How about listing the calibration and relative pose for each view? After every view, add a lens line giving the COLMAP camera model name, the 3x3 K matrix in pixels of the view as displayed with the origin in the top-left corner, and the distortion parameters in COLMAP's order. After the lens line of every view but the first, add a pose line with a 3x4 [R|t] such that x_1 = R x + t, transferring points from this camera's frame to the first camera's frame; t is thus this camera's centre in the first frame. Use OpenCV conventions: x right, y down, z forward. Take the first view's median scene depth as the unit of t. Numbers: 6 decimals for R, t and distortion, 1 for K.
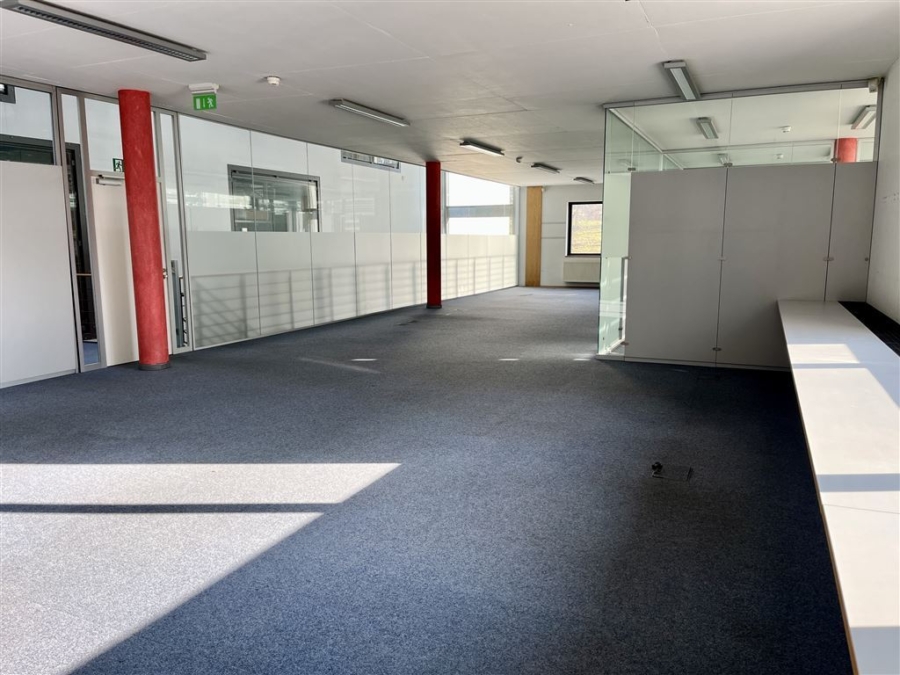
lens RADIAL K [[685.6, 0, 444.3], [0, 685.6, 340.4], [0, 0, 1]] dist [0.049379, -0.062488]
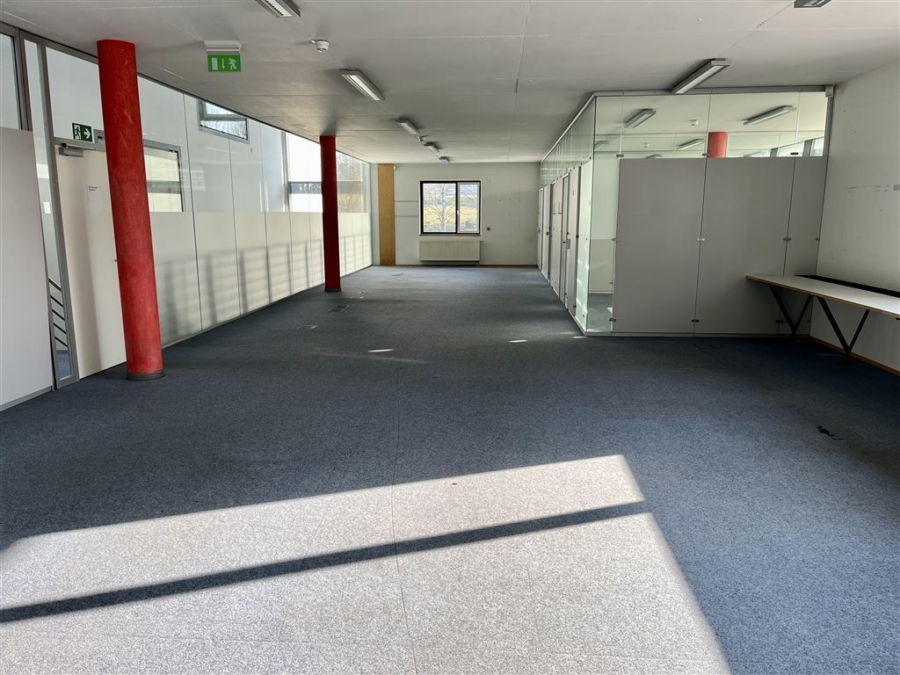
lens RADIAL K [[685.6, 0, 455.6], [0, 685.6, 343.7], [0, 0, 1]] dist [0.049379, -0.062488]
pose [[0.940324, -0.060957, 0.334776, -0.363619], [0.047853, 0.997736, 0.047261, -0.022990], [-0.336899, -0.028421, 0.941112, 0.082899]]
